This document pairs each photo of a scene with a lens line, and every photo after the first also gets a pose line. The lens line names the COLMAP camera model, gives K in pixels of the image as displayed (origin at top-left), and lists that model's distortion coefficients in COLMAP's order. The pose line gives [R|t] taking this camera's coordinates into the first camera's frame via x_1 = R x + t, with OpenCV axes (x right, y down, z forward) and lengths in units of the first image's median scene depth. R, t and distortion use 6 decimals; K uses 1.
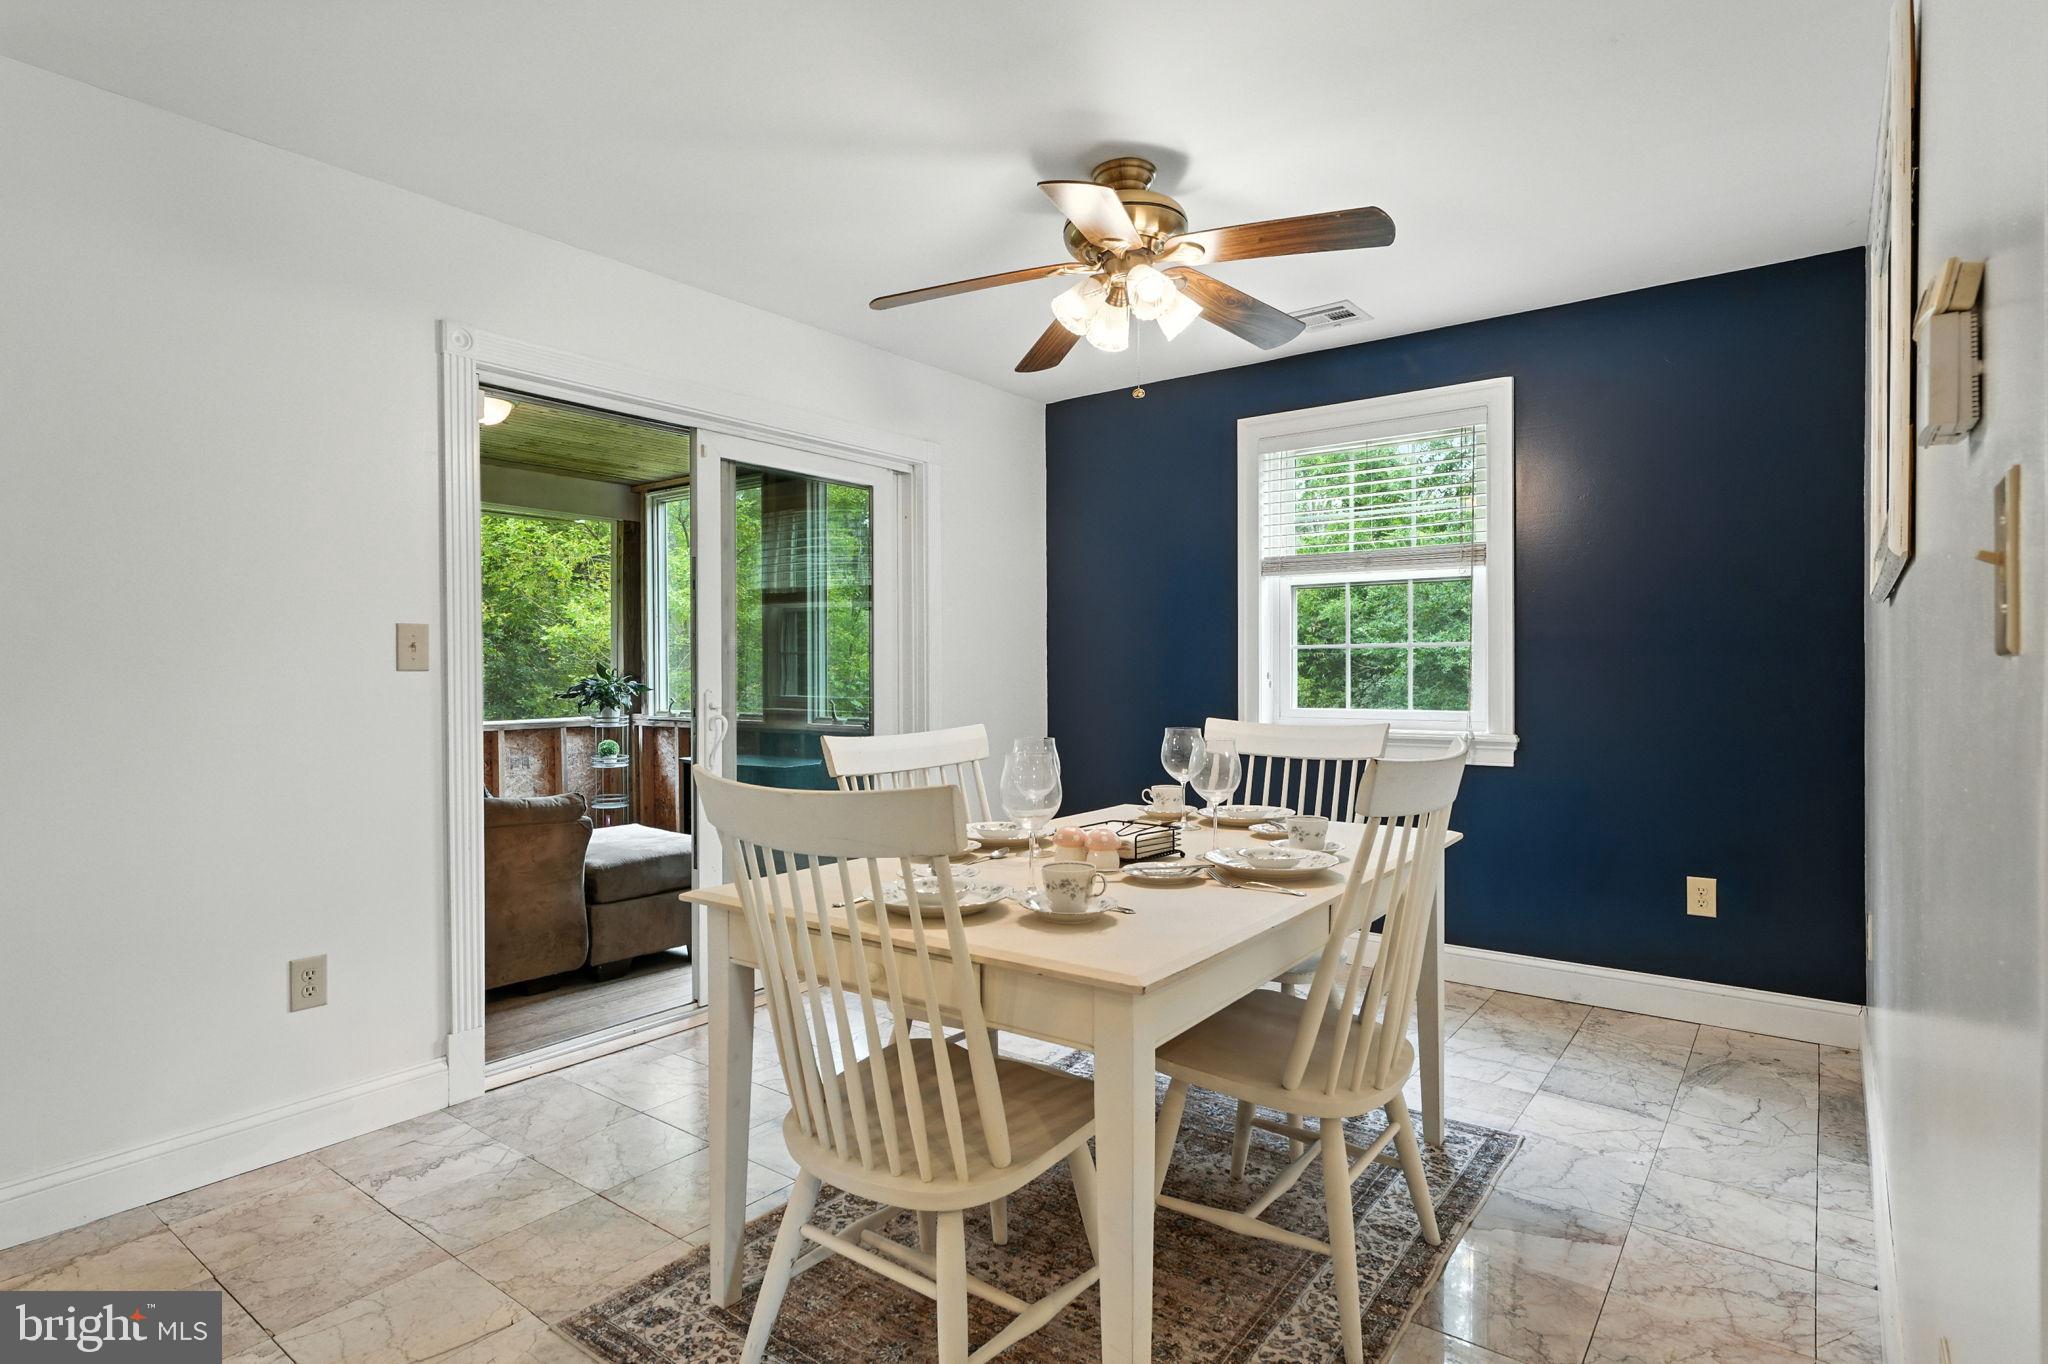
lens RADIAL K [[1078.2, 0, 1030.5], [0, 1078.2, 683.3], [0, 0, 1]] dist [0.000002, 0.002260]
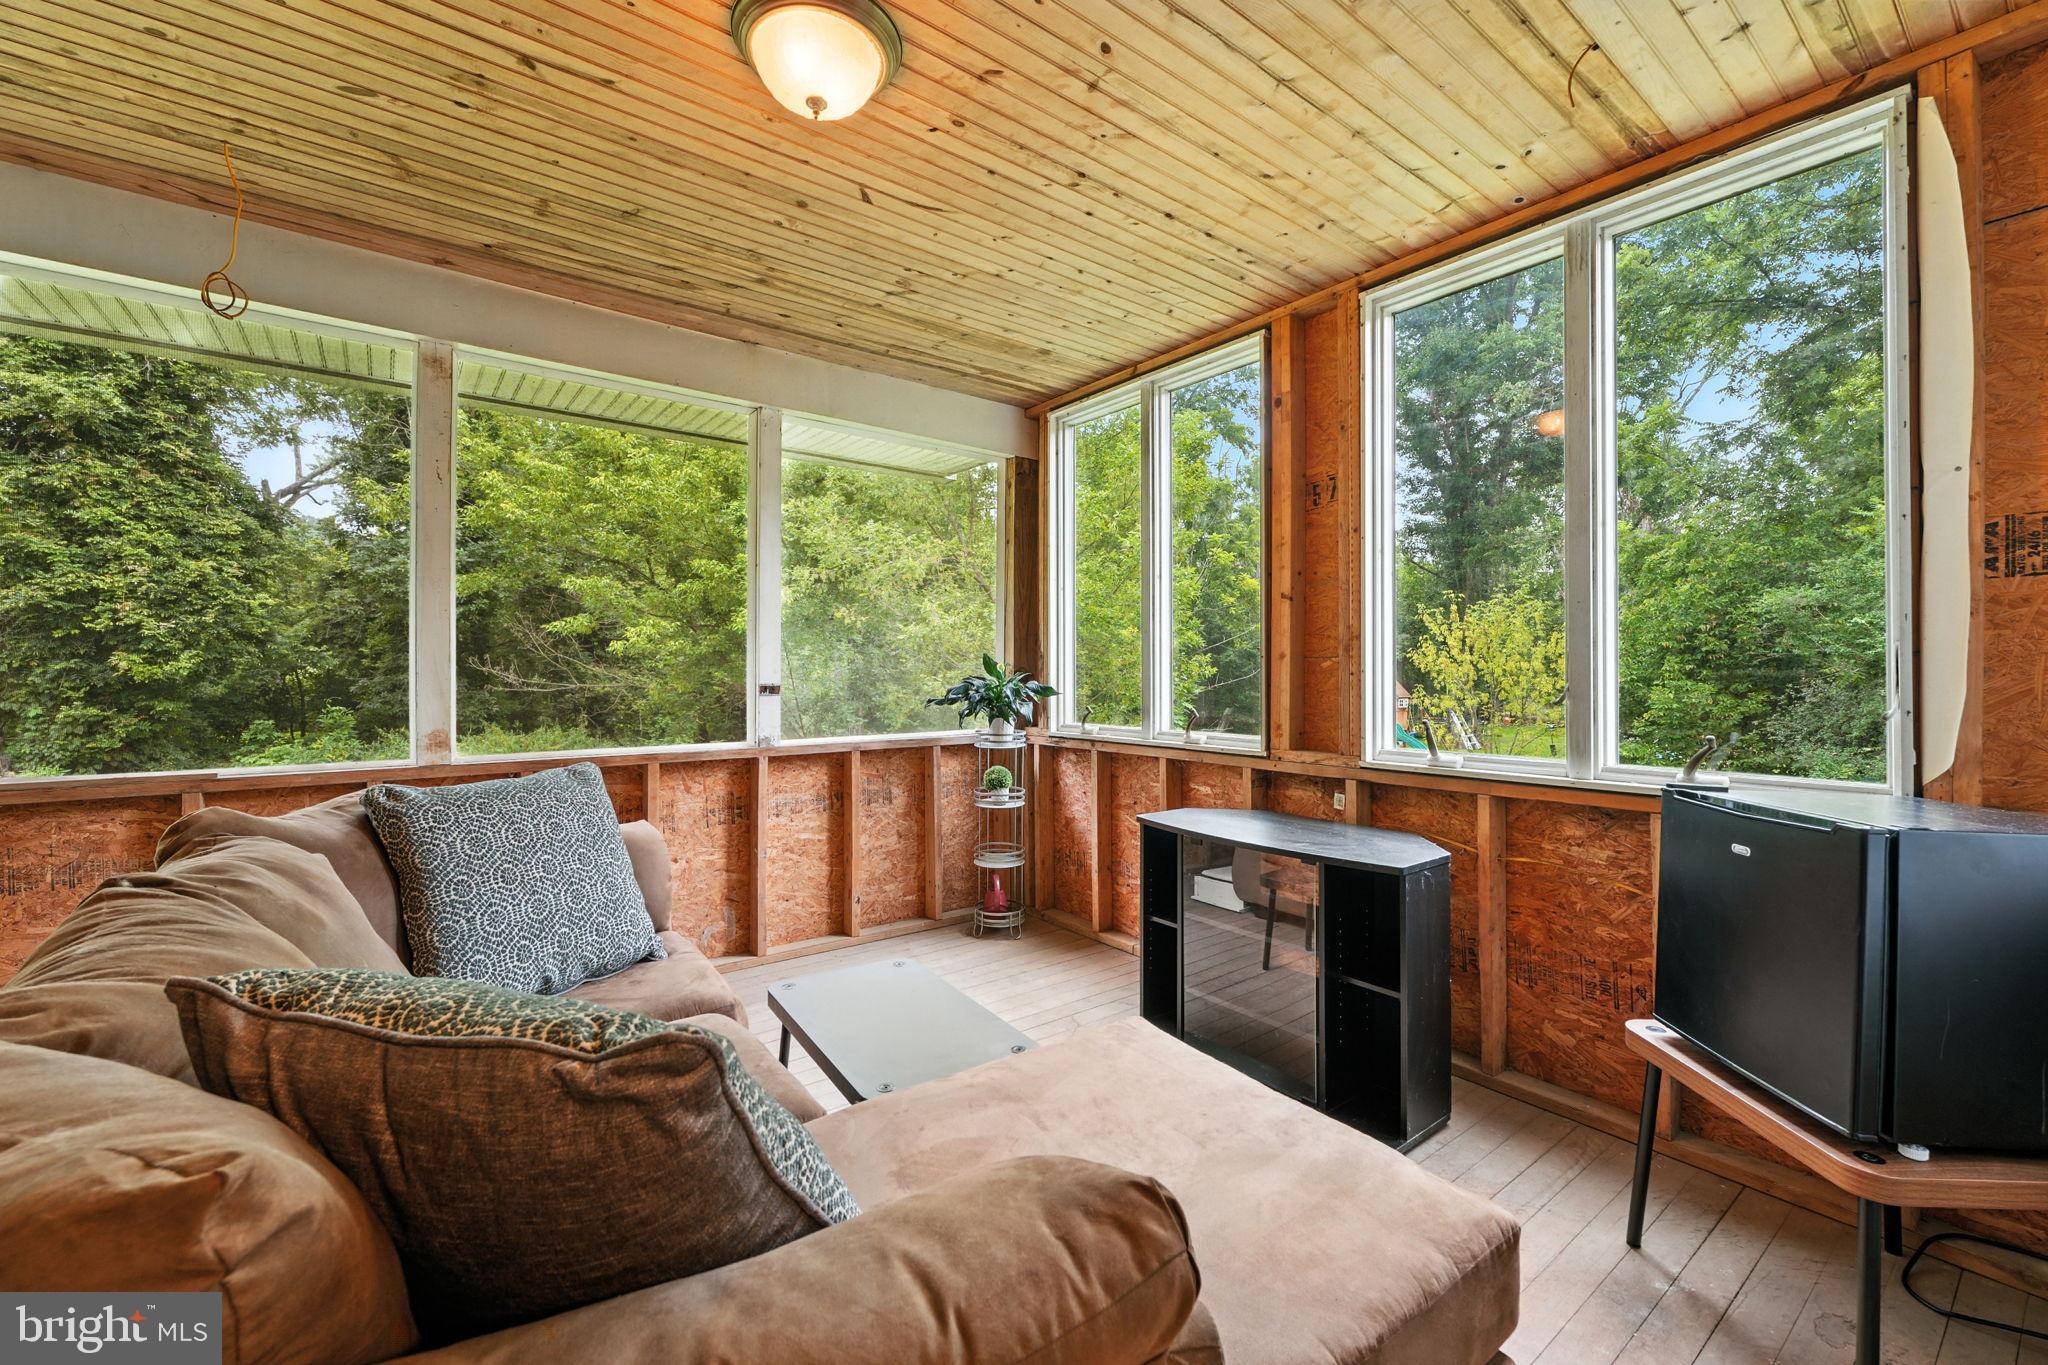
lens RADIAL K [[832.5, 0, 1014.8], [0, 832.5, 672.9], [0, 0, 1]] dist [-0.004447, 0.001780]
pose [[0.962867, 0.005518, -0.269920, -0.236688], [-0.009489, 0.999865, -0.013410, -0.000133], [0.269810, 0.015473, 0.962789, 0.487980]]
